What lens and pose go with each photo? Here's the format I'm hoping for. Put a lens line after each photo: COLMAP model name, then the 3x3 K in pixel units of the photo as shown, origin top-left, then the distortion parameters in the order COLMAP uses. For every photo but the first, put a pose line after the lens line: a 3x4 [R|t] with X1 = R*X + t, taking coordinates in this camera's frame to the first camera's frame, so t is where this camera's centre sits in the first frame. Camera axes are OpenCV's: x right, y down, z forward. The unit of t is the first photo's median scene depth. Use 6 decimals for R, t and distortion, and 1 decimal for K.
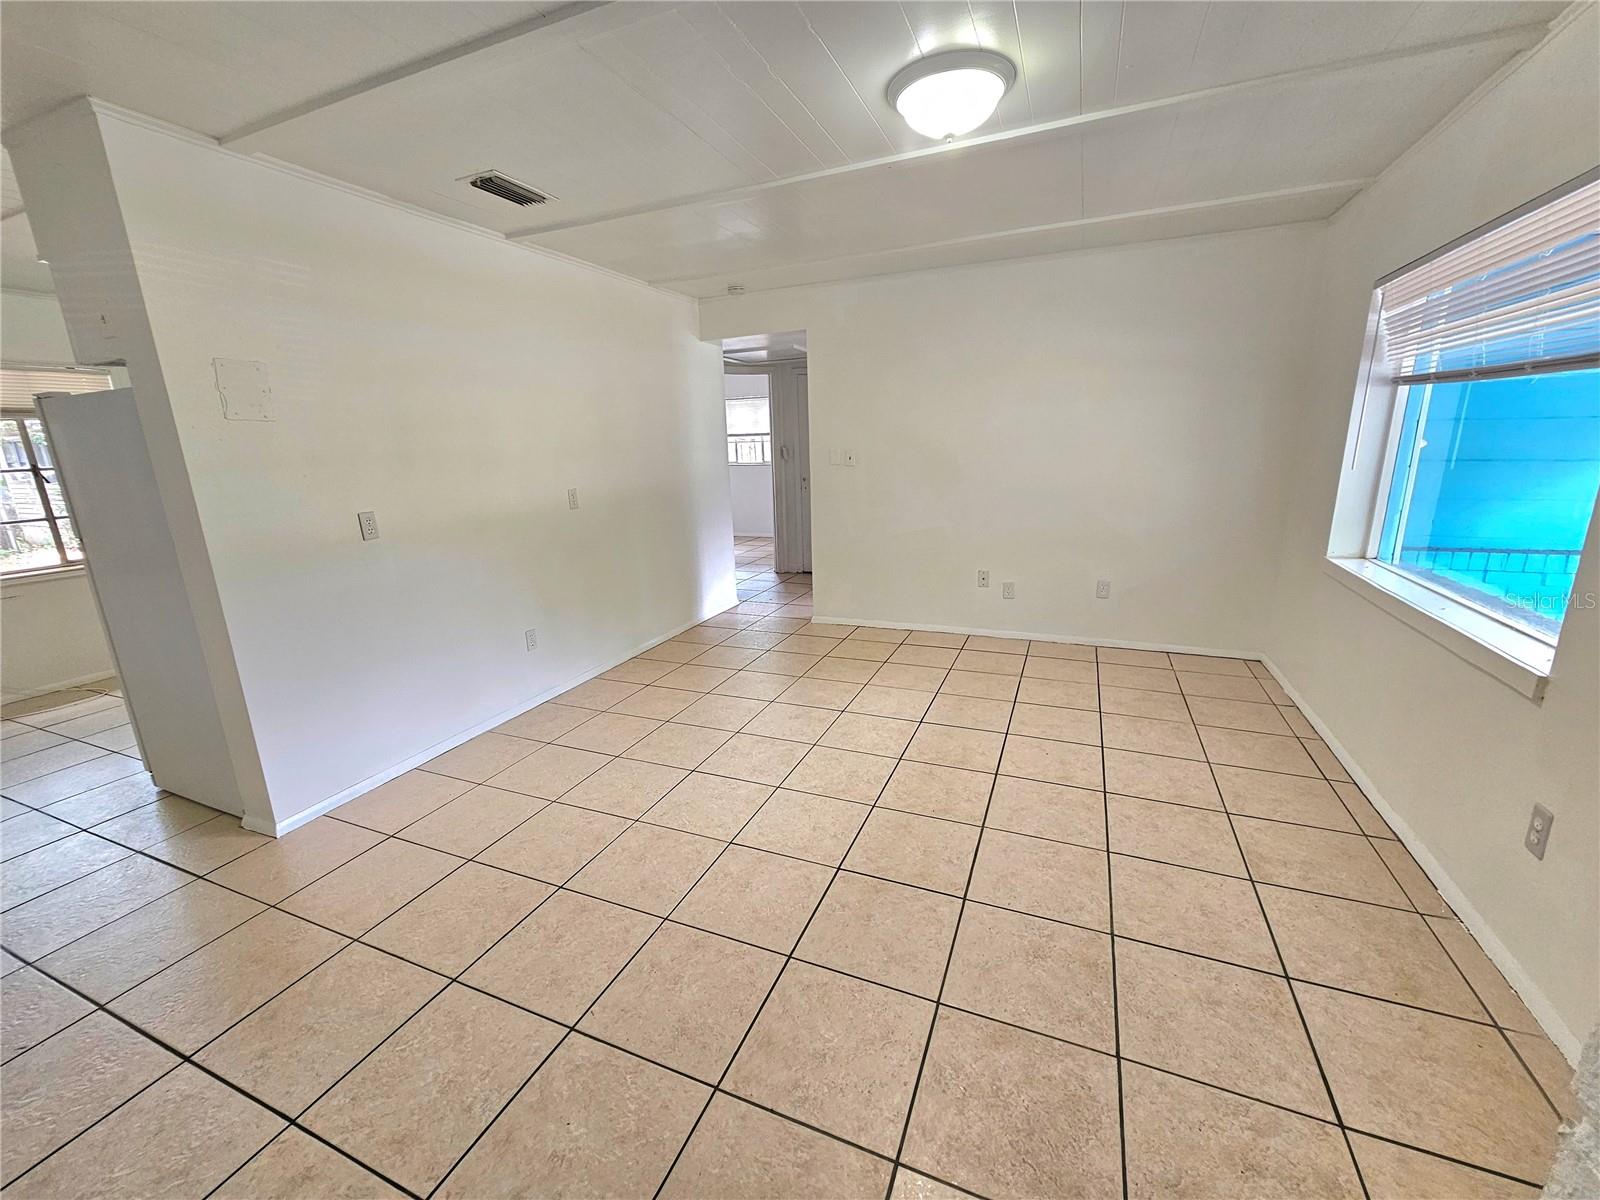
lens RADIAL K [[655.6, 0, 799.6], [0, 655.6, 607.4], [0, 0, 1]] dist [-0.005902, -0.000490]
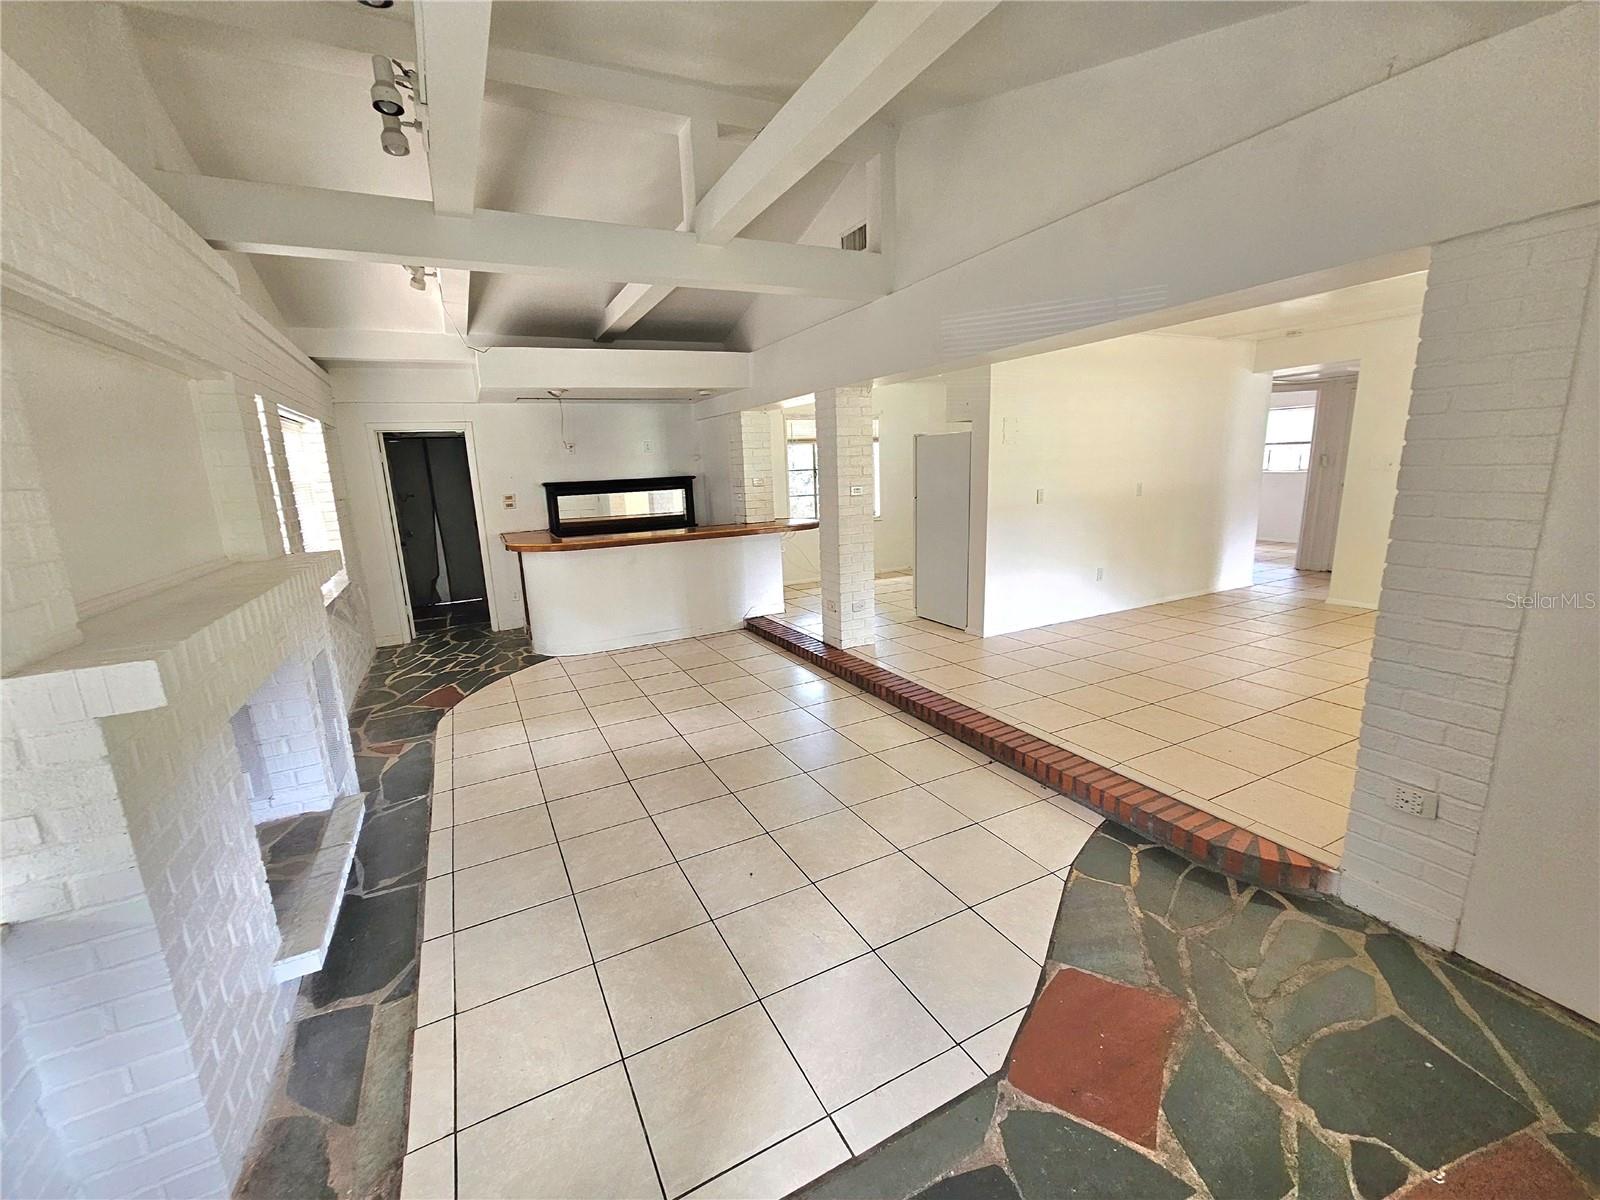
lens RADIAL K [[655.6, 0, 799.6], [0, 655.6, 607.4], [0, 0, 1]] dist [-0.005902, -0.000490]
pose [[0.764809, 0.139374, -0.629001, 0.033607], [-0.147095, 0.988308, 0.040136, 0.114312], [0.627240, 0.061827, 0.776368, -0.470241]]
